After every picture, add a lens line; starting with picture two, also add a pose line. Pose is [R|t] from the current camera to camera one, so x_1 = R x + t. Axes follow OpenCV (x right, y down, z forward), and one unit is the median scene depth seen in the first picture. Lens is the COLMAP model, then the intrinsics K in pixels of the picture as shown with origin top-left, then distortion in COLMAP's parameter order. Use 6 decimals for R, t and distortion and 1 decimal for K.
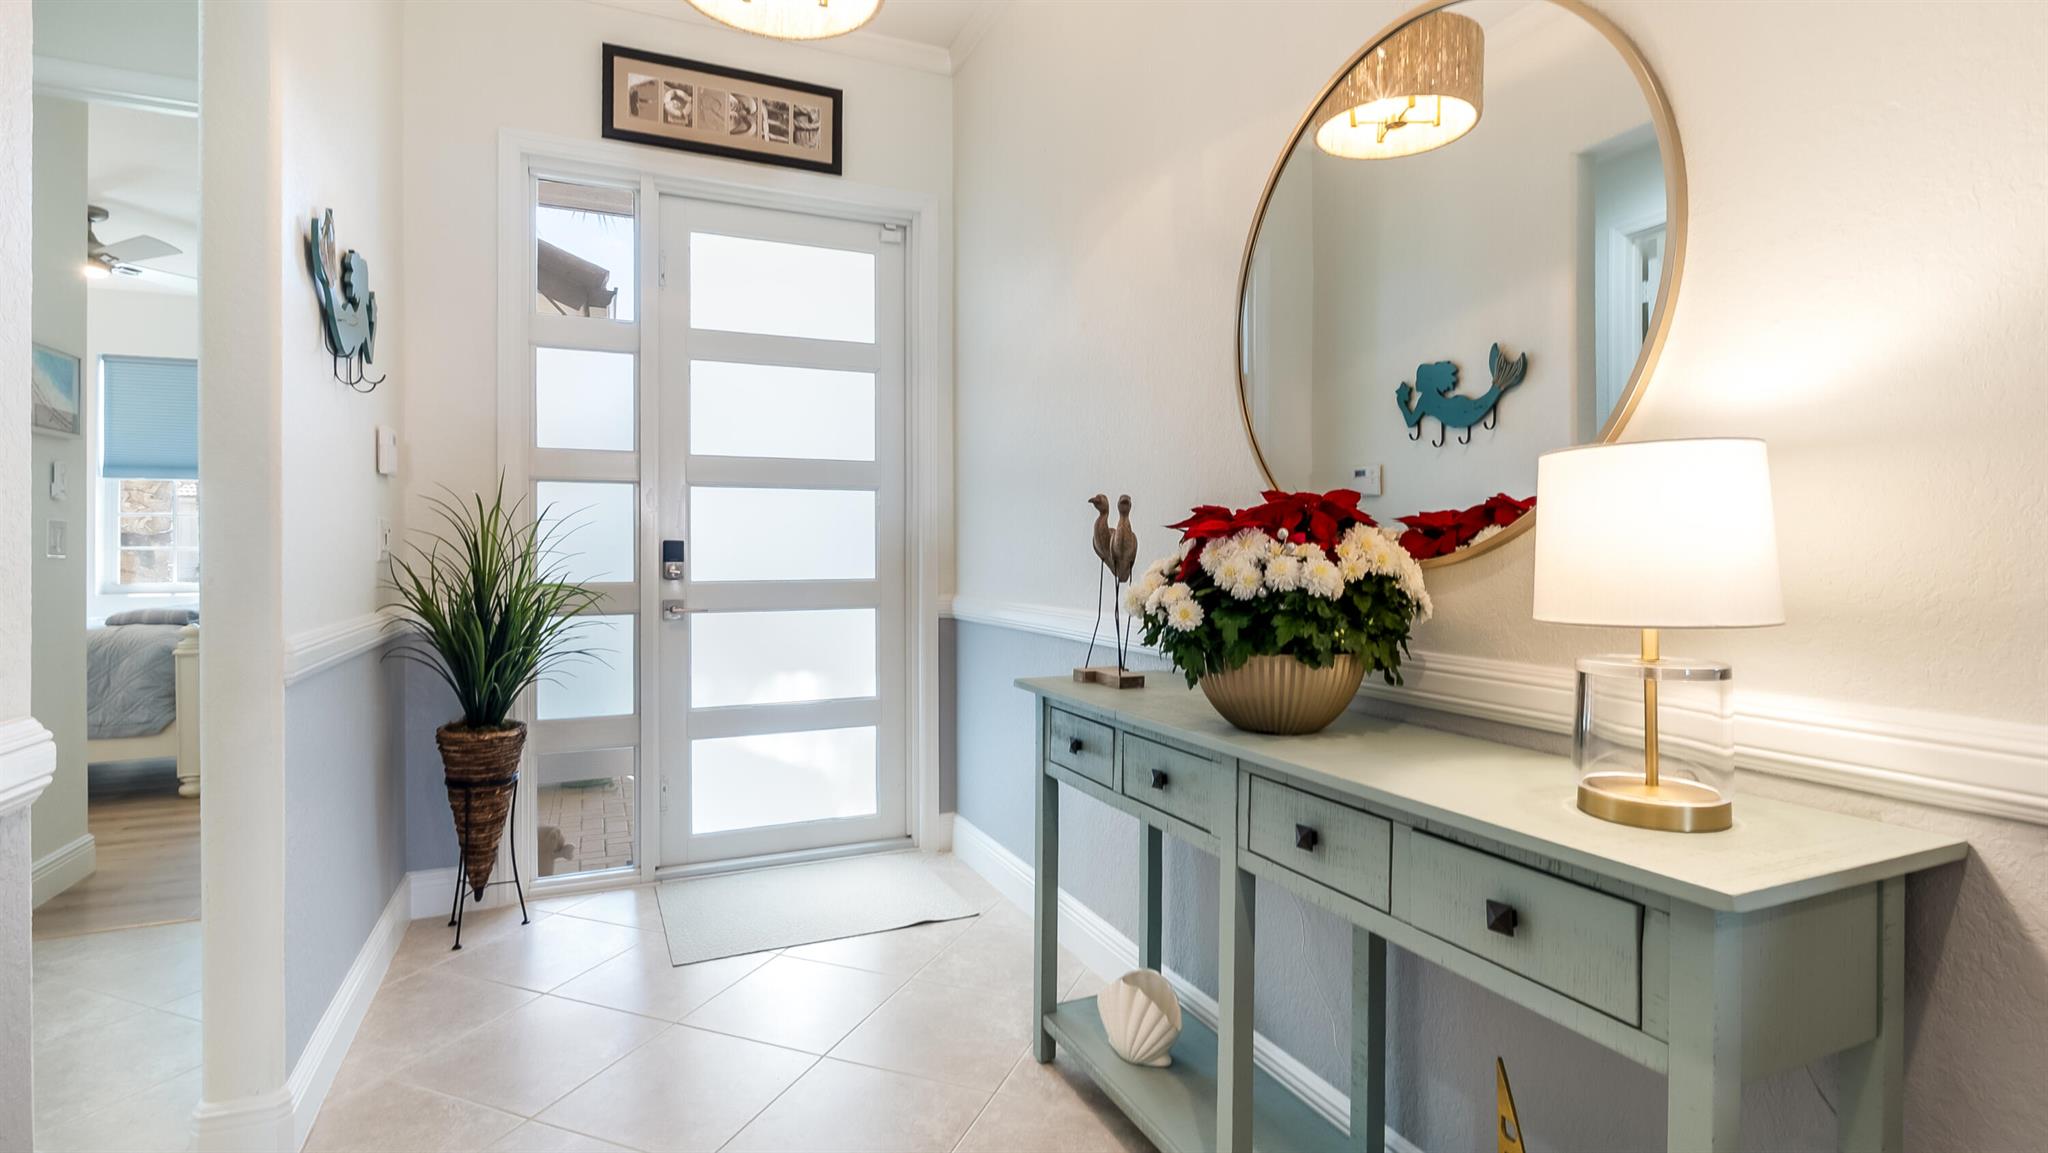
lens RADIAL K [[962.0, 0, 1029.2], [0, 962.0, 542.9], [0, 0, 1]] dist [-0.003570, -0.000494]
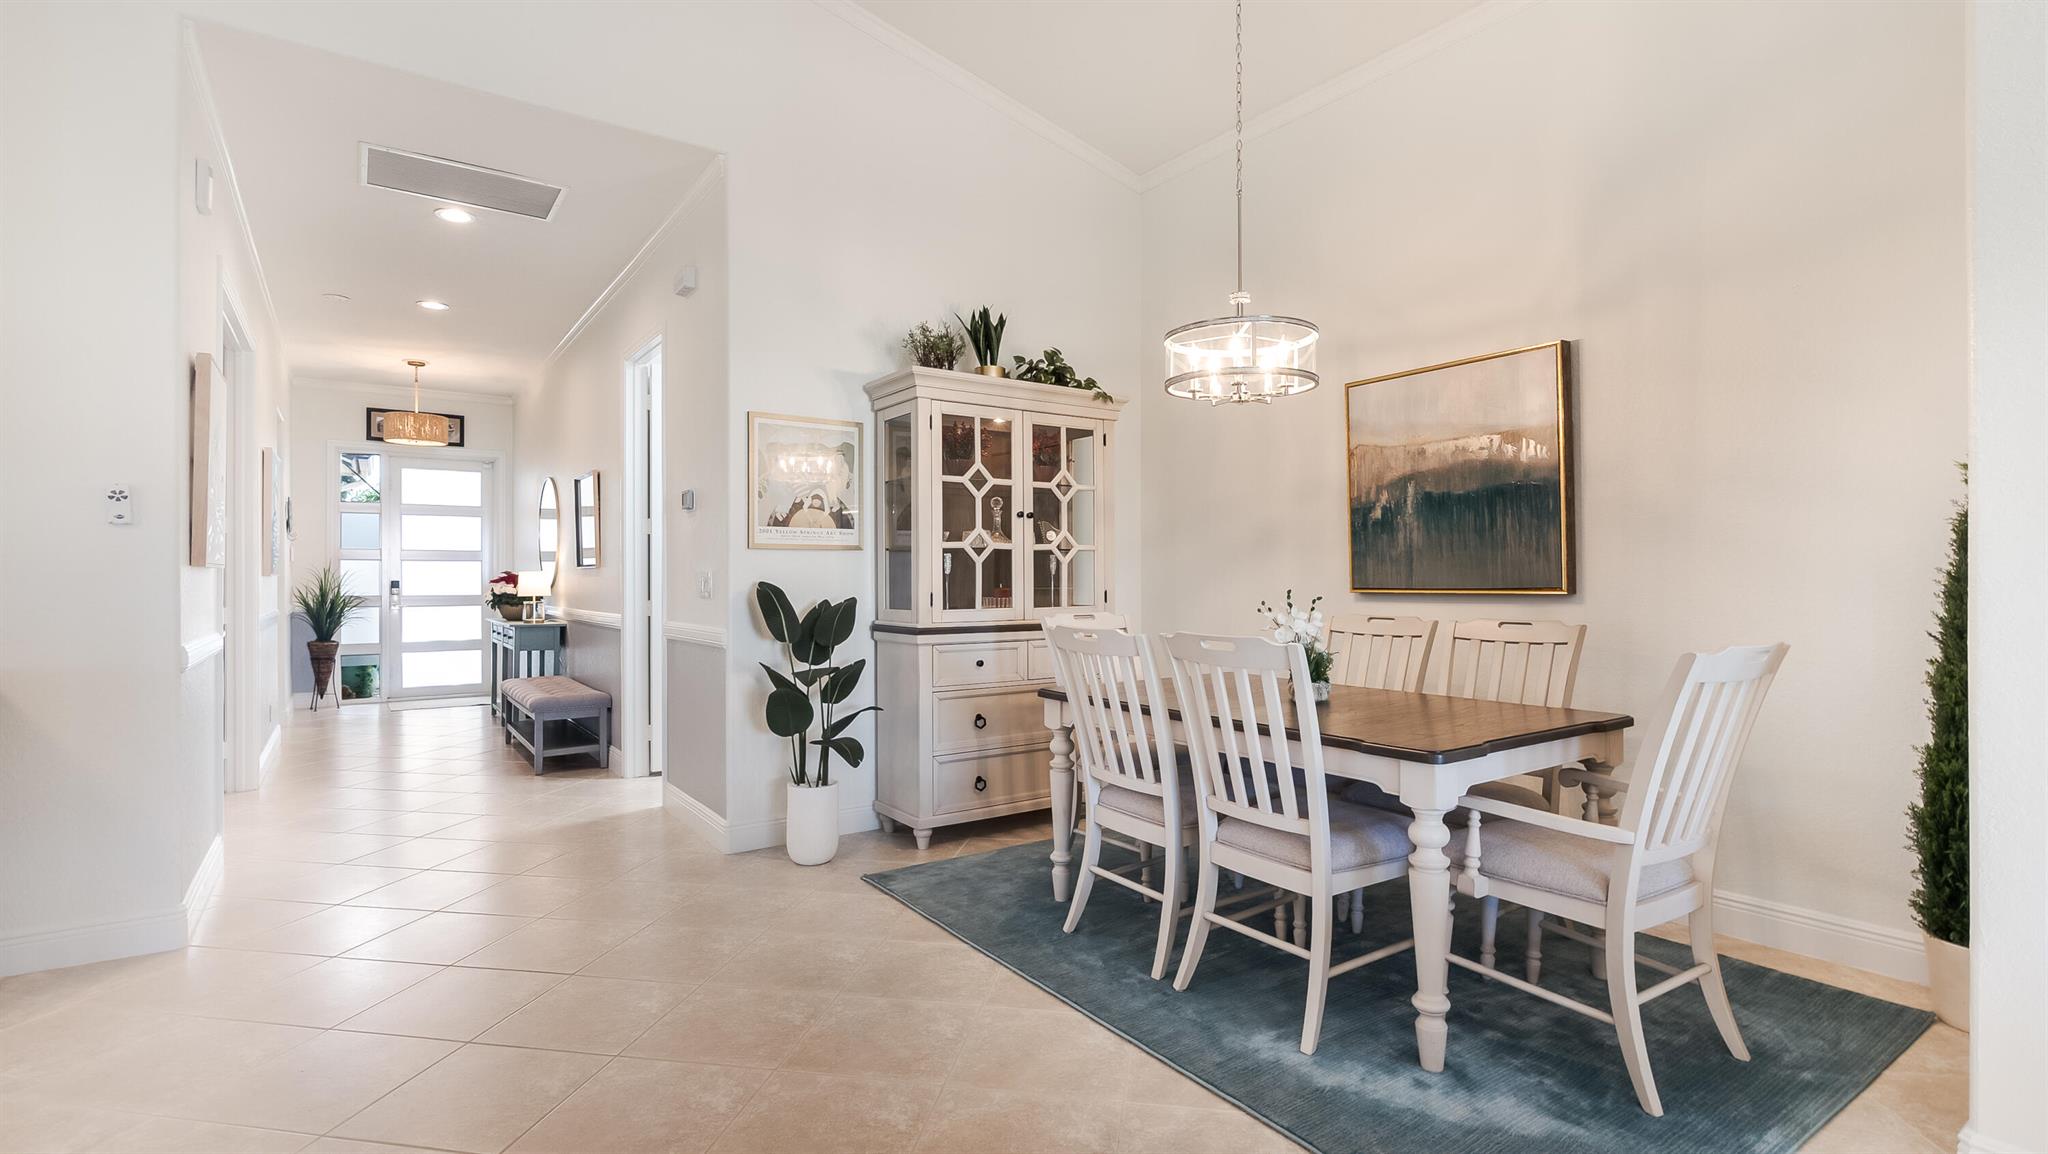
lens RADIAL K [[954.0, 0, 1024.0], [0, 954.0, 577.0], [0, 0, 1]] dist [-0.003494, -0.000159]
pose [[0.981975, 0.002668, 0.188991, 0.903785], [-0.003387, 0.999988, 0.003482, -0.029775], [-0.188980, -0.004060, 0.981973, -2.066669]]
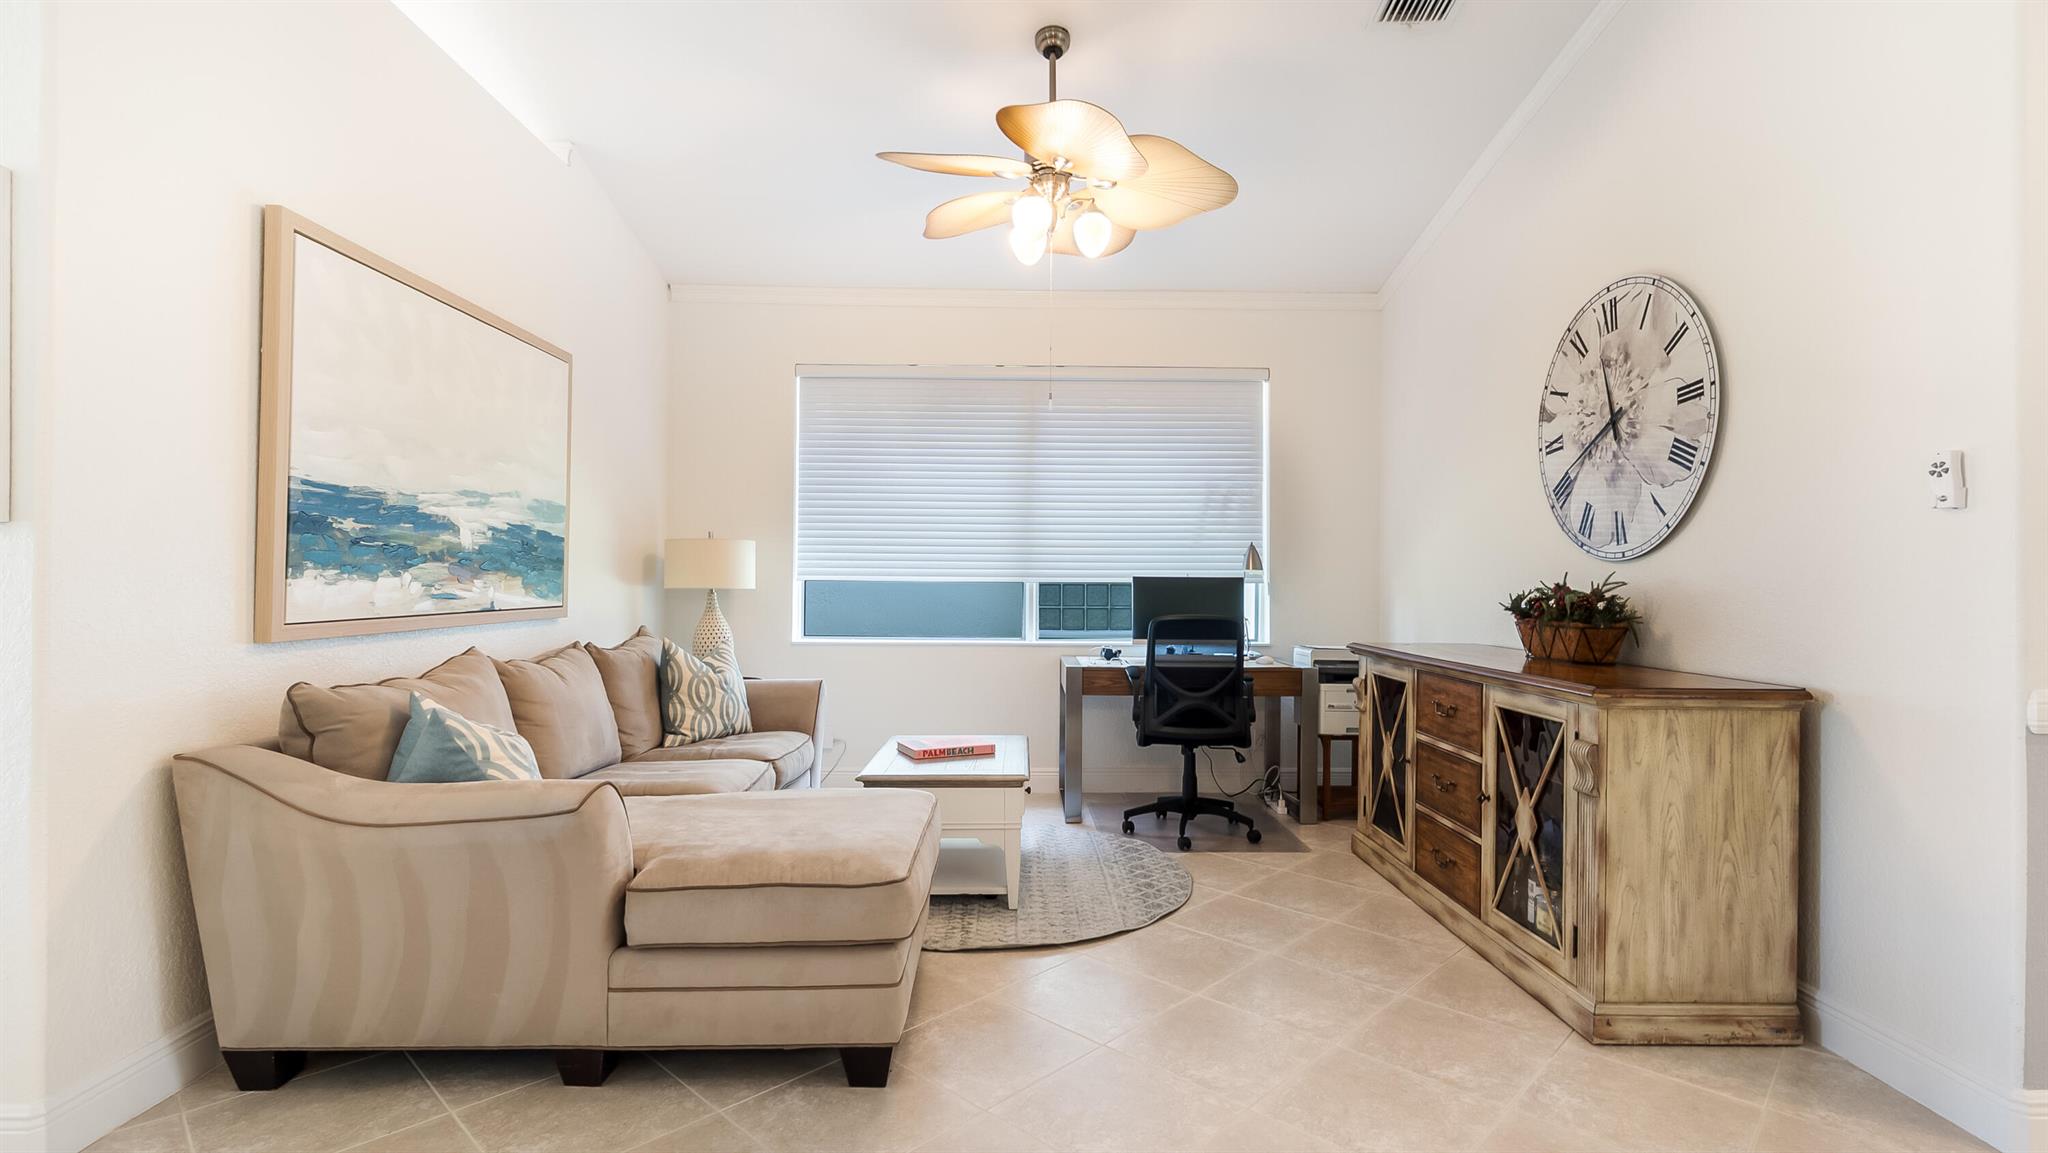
lens RADIAL K [[949.3, 0, 1024.6], [0, 949.3, 572.5], [0, 0, 1]] dist [-0.005081, -0.000123]
pose [[-0.392378, -0.005236, -0.919789, 1.062548], [0.000810, 0.999981, -0.006038, -0.027425], [0.919804, -0.003114, -0.392366, -1.340171]]
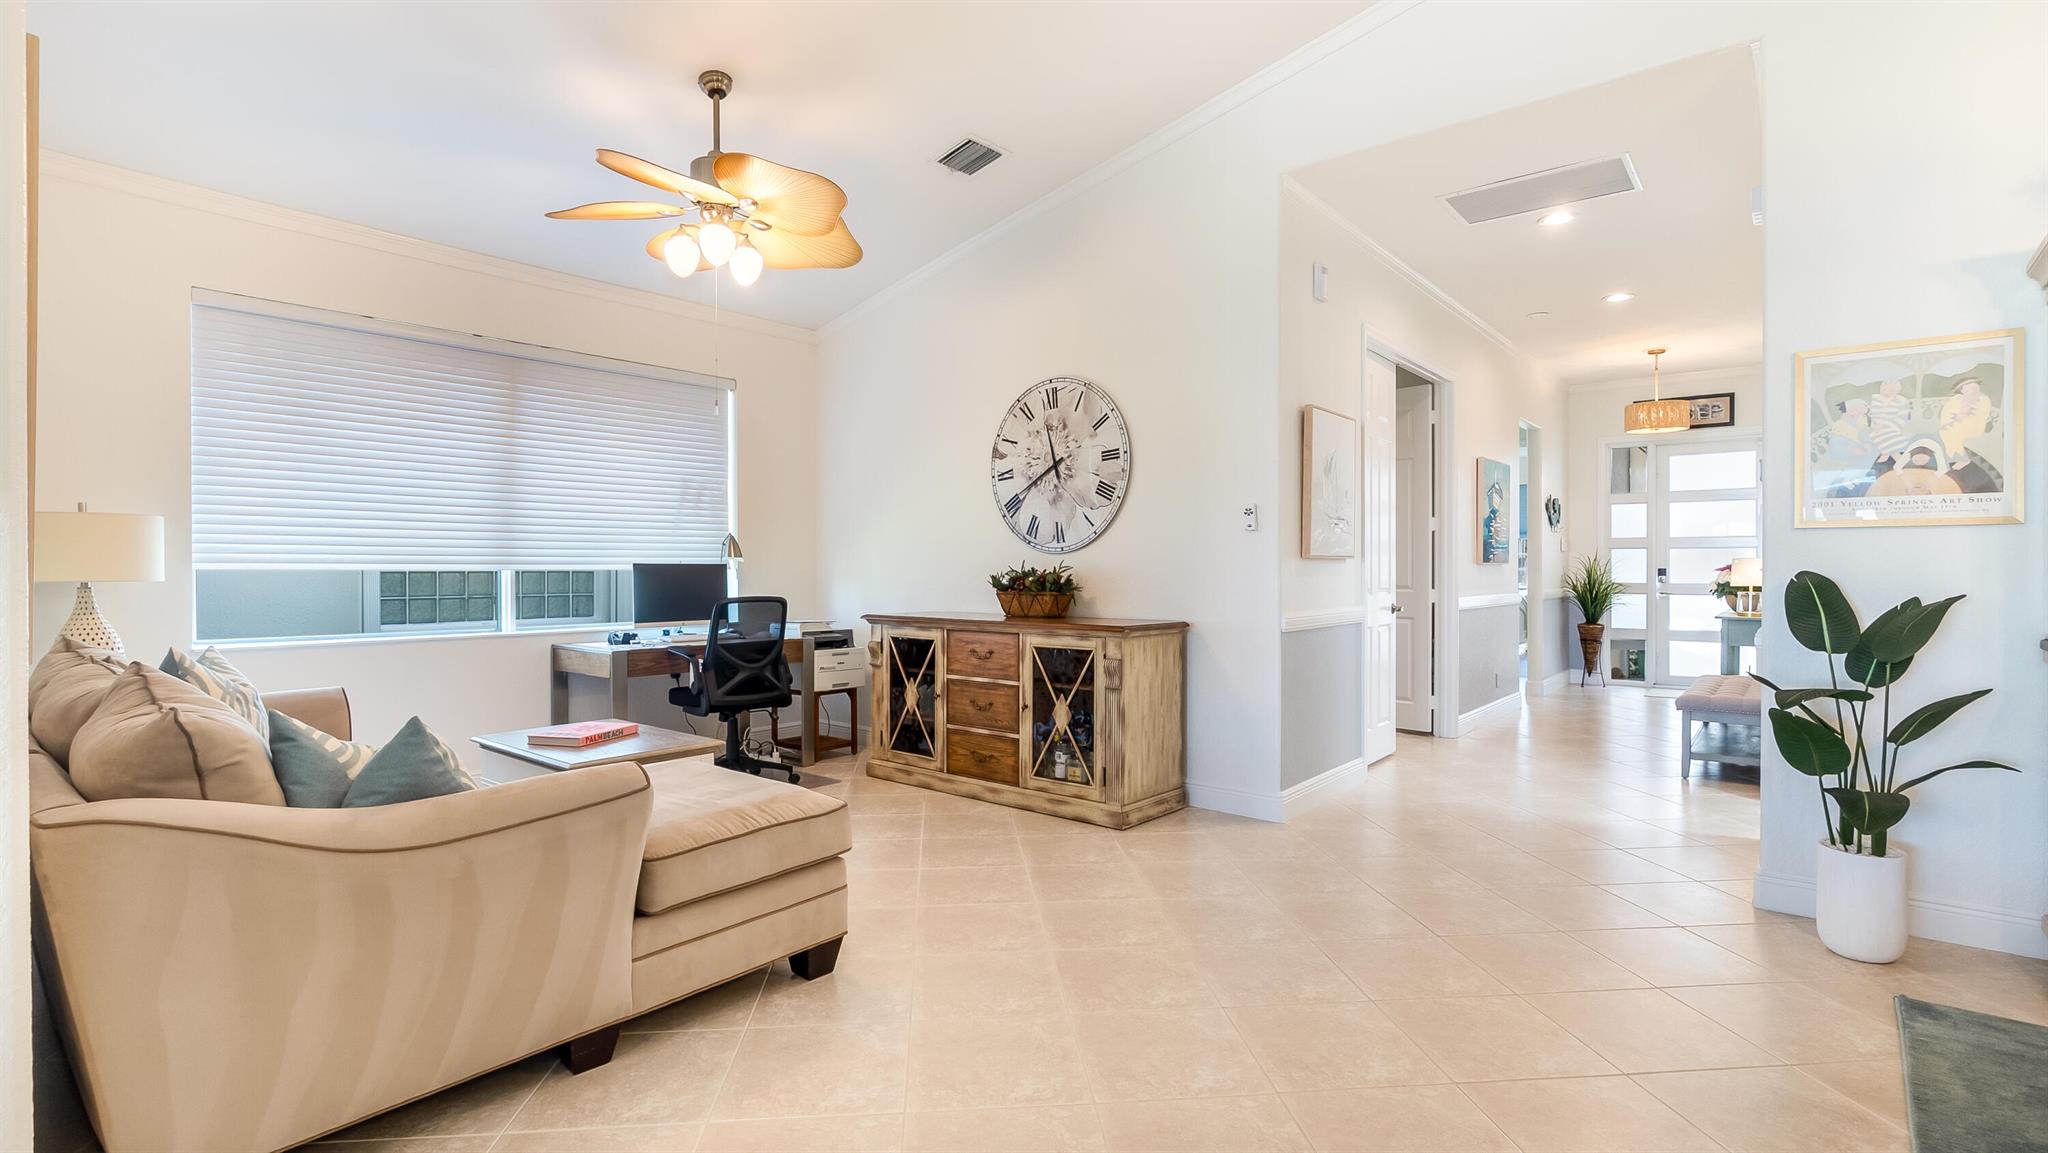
lens RADIAL K [[949.3, 0, 1024.6], [0, 949.3, 572.5], [0, 0, 1]] dist [-0.005081, -0.000123]
pose [[0.439420, 0.008263, -0.898244, 1.309056], [0.004236, 0.999928, 0.011271, -0.030692], [0.898272, -0.008758, 0.439353, -1.904399]]
